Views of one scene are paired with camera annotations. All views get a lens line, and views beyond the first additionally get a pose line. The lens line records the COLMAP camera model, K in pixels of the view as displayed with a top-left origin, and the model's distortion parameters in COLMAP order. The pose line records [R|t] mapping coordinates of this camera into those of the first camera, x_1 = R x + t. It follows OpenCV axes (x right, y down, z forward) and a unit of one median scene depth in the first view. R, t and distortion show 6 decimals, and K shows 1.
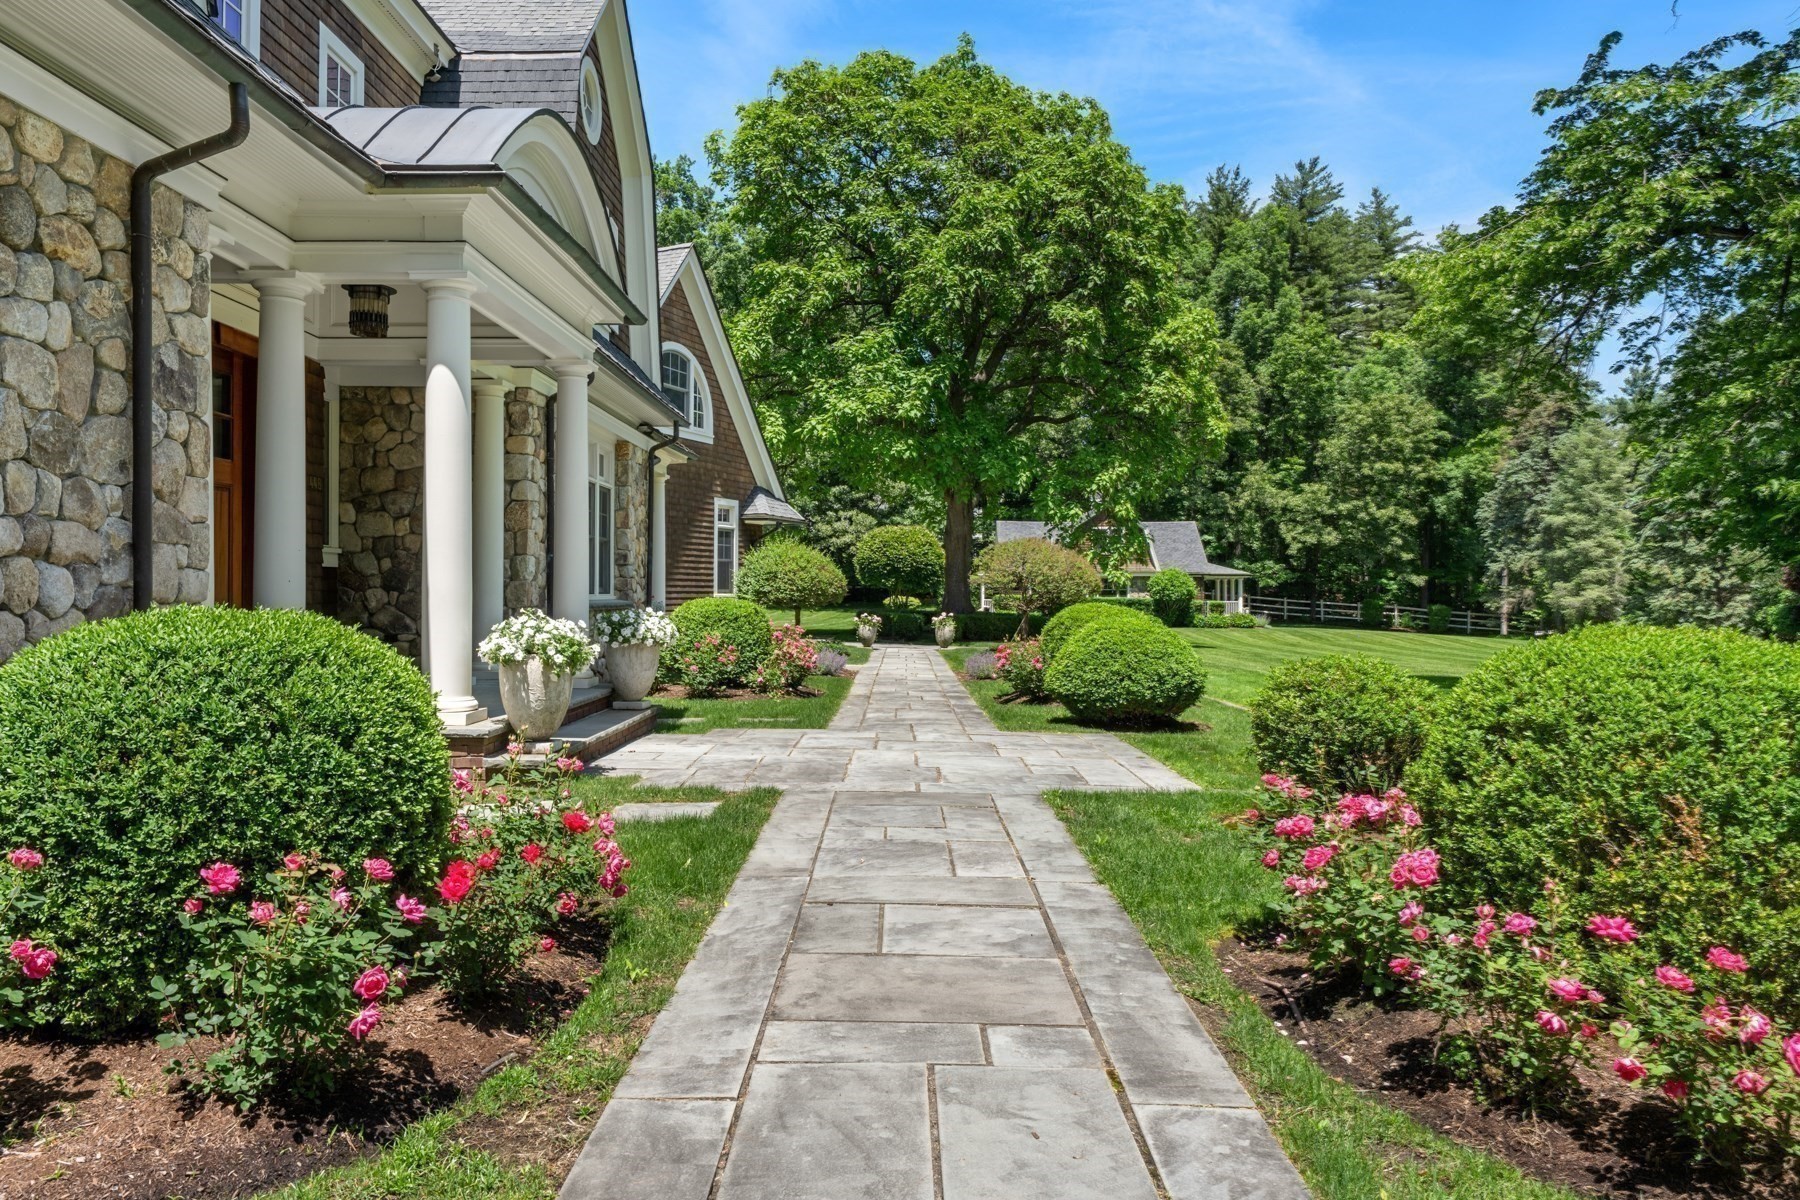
lens RADIAL K [[1223.1, 0, 899.8], [0, 1223.1, 596.4], [0, 0, 1]] dist [0.006297, 0.001839]
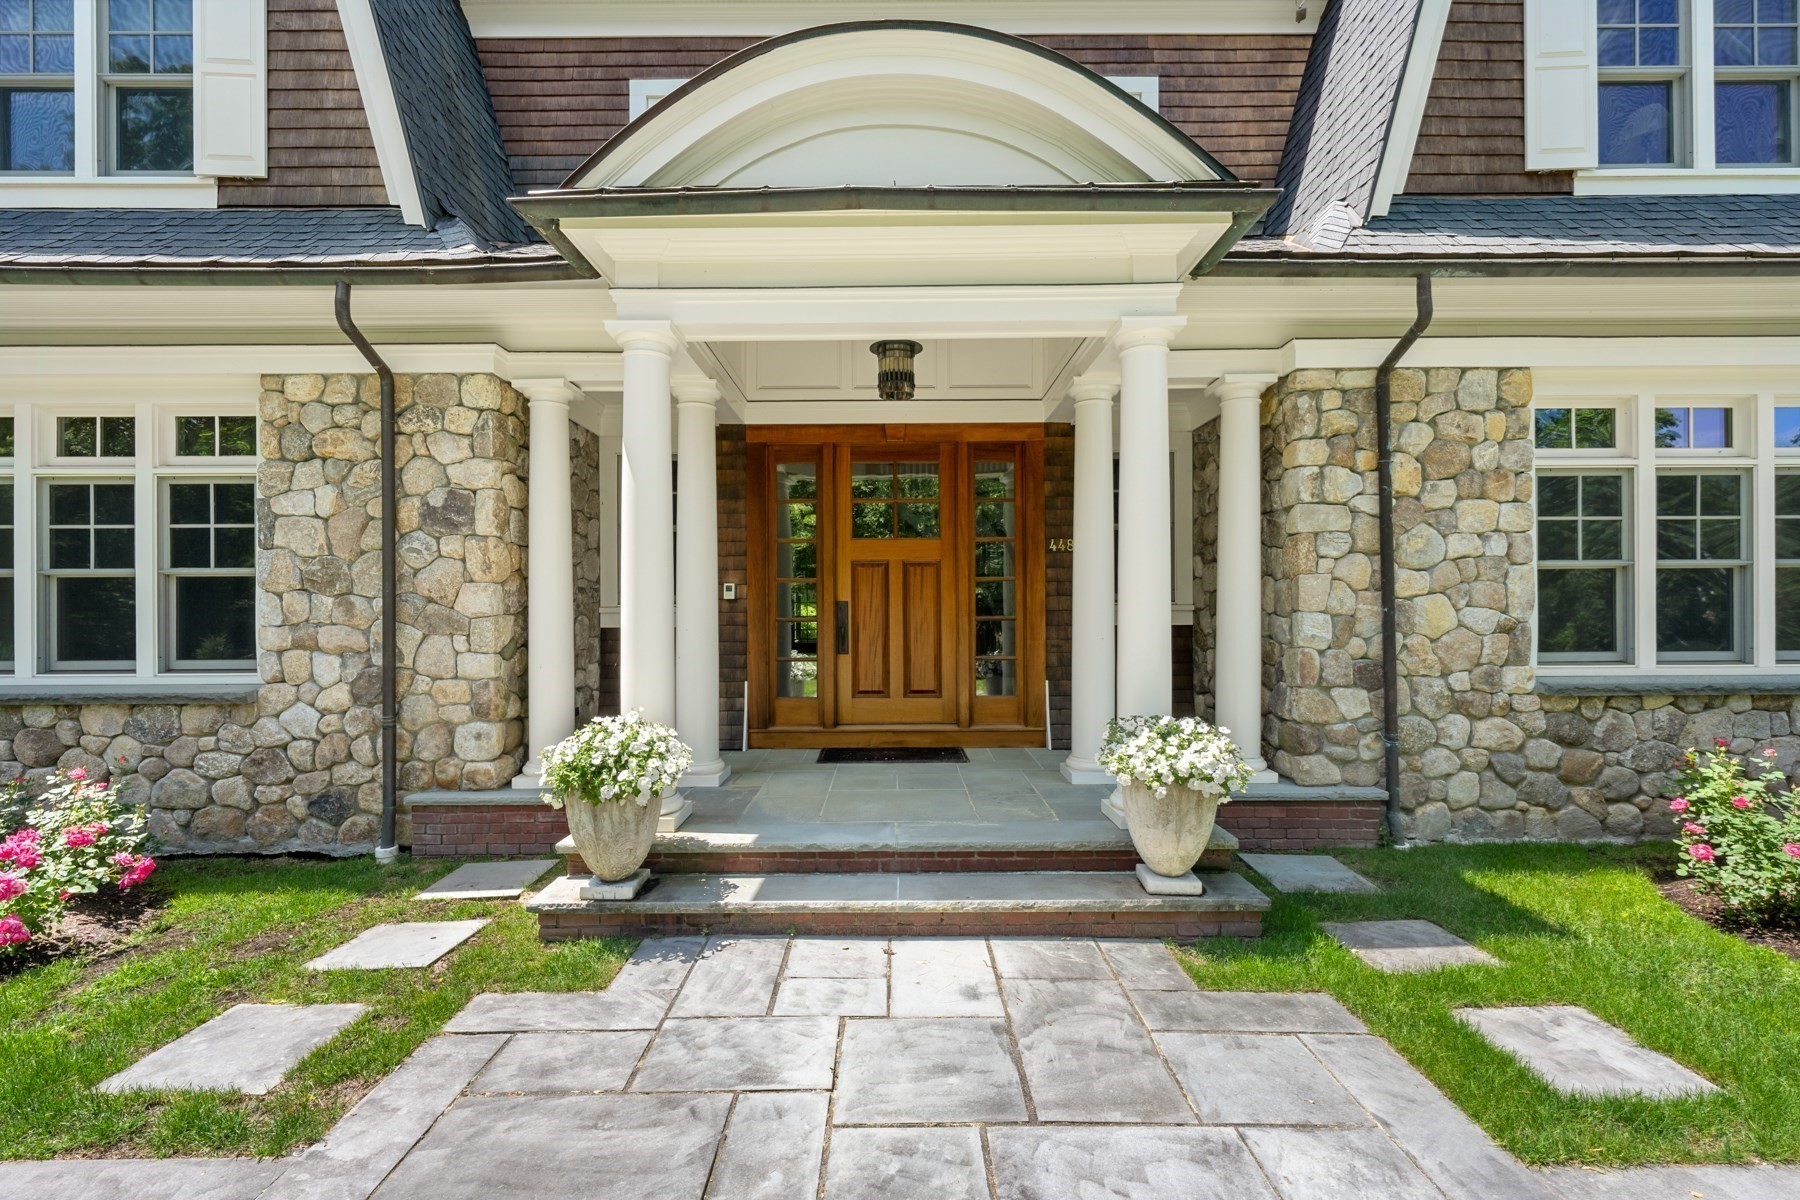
lens RADIAL K [[775.8, 0, 898.2], [0, 775.8, 605.5], [0, 0, 1]] dist [-0.003347, -0.000148]
pose [[0.012136, -0.002636, -0.999923, 0.289579], [-0.000490, 0.999996, -0.002642, -0.080319], [0.999926, 0.000522, 0.012135, 1.621164]]
